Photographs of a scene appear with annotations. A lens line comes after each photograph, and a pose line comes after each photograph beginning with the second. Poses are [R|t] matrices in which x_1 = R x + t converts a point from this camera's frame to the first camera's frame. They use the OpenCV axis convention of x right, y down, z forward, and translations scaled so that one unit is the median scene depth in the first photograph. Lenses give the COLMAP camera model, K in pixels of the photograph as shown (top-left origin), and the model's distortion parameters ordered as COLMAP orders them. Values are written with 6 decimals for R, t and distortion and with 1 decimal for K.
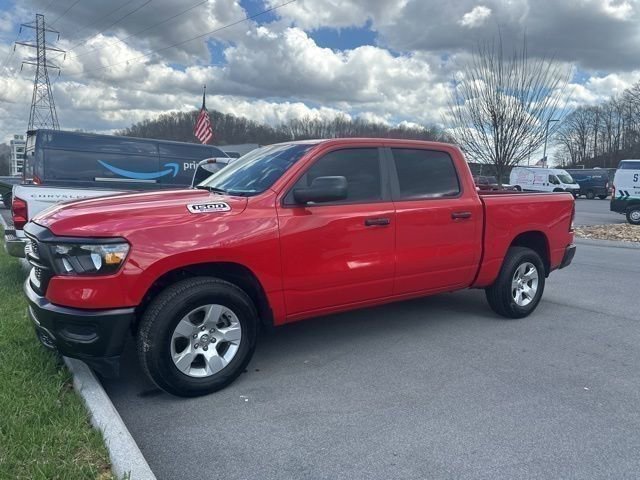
lens RADIAL K [[454.0, 0, 327.8], [0, 454.0, 239.6], [0, 0, 1]] dist [0.005161, -0.005937]
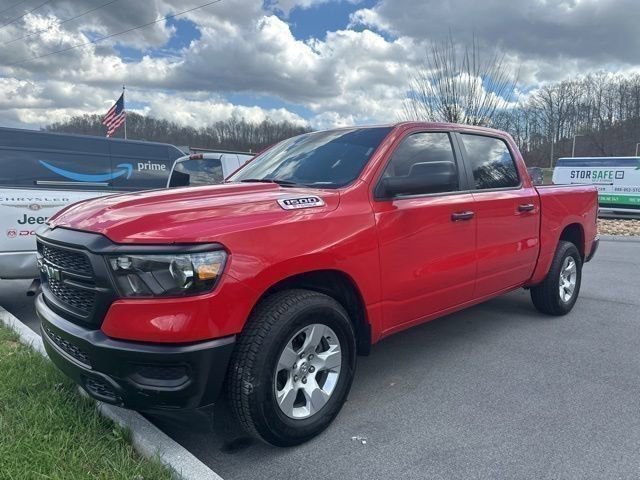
lens RADIAL K [[454.0, 0, 327.8], [0, 454.0, 239.6], [0, 0, 1]] dist [0.005161, -0.005937]
pose [[0.987248, -0.036823, 0.154874, -0.332124], [0.037981, 0.999268, -0.004527, -0.000013], [-0.154594, 0.010352, 0.987924, 0.206124]]
